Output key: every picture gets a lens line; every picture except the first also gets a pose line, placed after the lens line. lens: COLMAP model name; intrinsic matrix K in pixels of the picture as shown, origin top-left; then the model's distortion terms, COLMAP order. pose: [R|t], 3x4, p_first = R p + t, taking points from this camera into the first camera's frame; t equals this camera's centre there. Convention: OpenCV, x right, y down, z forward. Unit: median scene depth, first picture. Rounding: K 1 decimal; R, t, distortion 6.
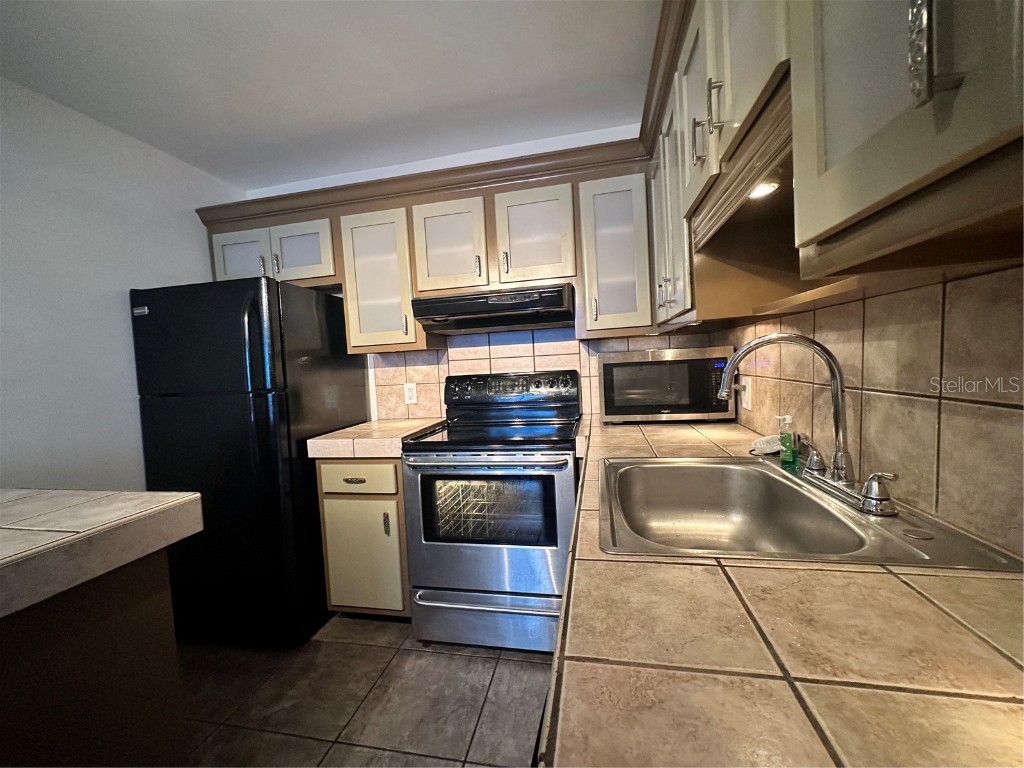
lens RADIAL K [[408.4, 0, 512.0], [0, 408.4, 384.0], [0, 0, 1]] dist [-0.001788, 0.000139]
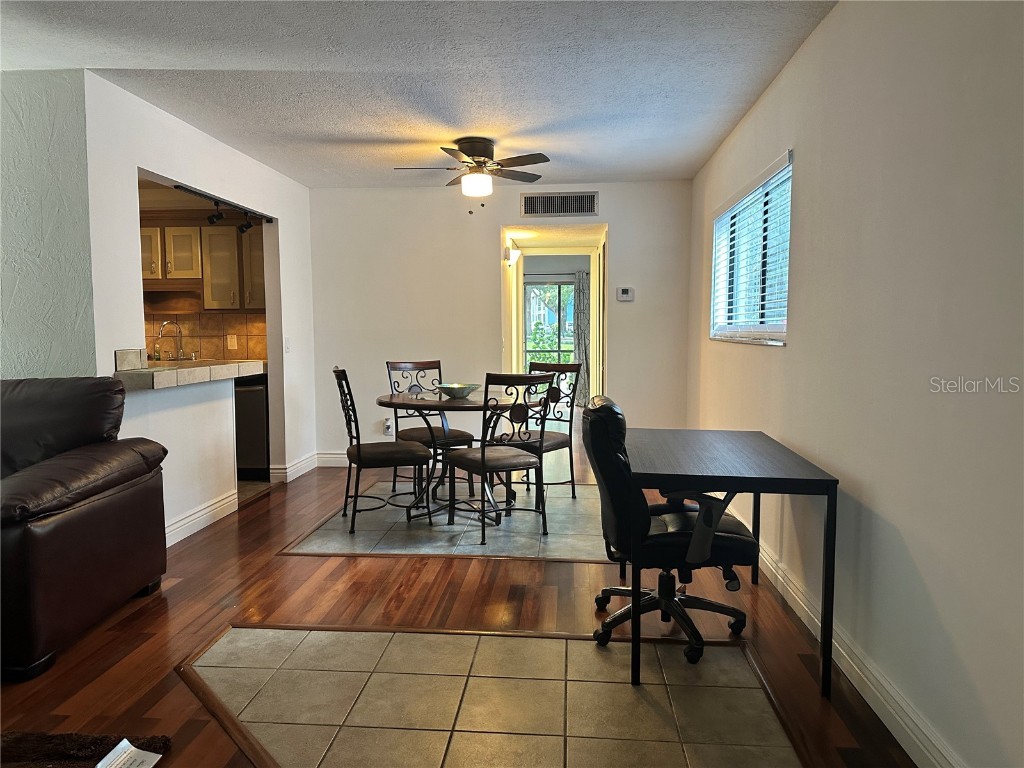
lens RADIAL K [[712.4, 0, 515.7], [0, 712.4, 376.5], [0, 0, 1]] dist [0.074182, -0.083719]
pose [[-0.127545, -0.012646, 0.991752, -3.137233], [0.065079, 0.997657, 0.021091, 0.225740], [-0.989695, 0.067233, -0.126423, -0.652965]]
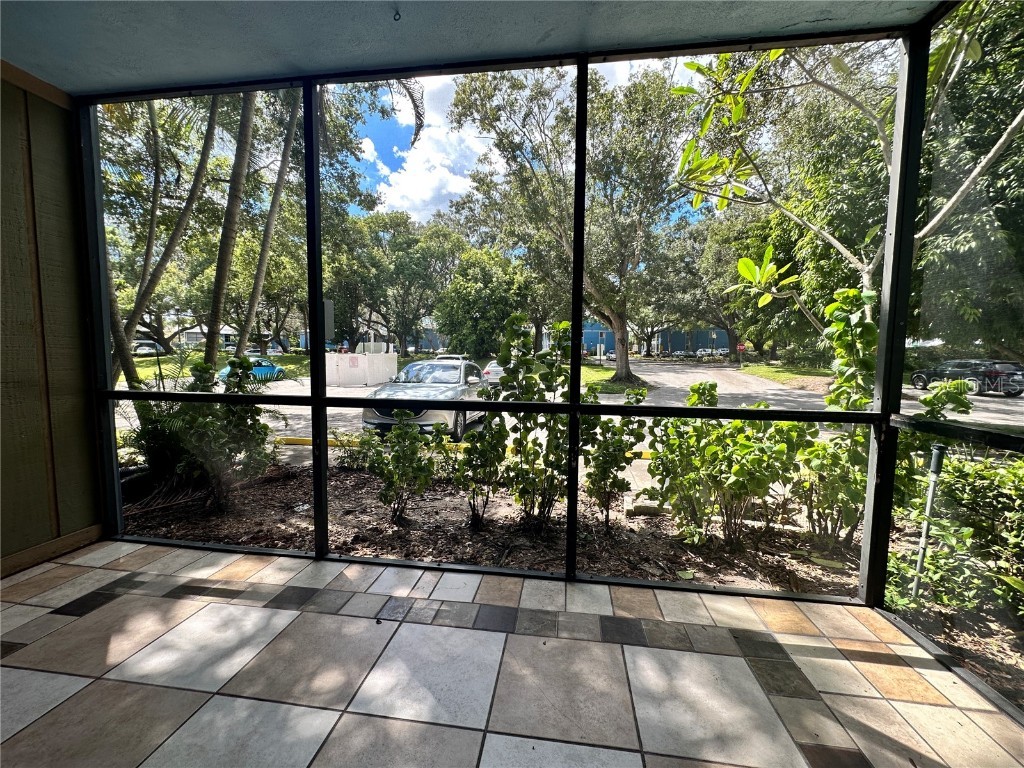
lens RADIAL K [[408.4, 0, 512.0], [0, 408.4, 384.0], [0, 0, 1]] dist [-0.001788, 0.000139]
pose [[-0.069036, -0.017878, 0.997454, 2.645139], [0.050147, 0.998513, 0.021368, 0.064714], [-0.996353, 0.051494, -0.068037, -1.737627]]
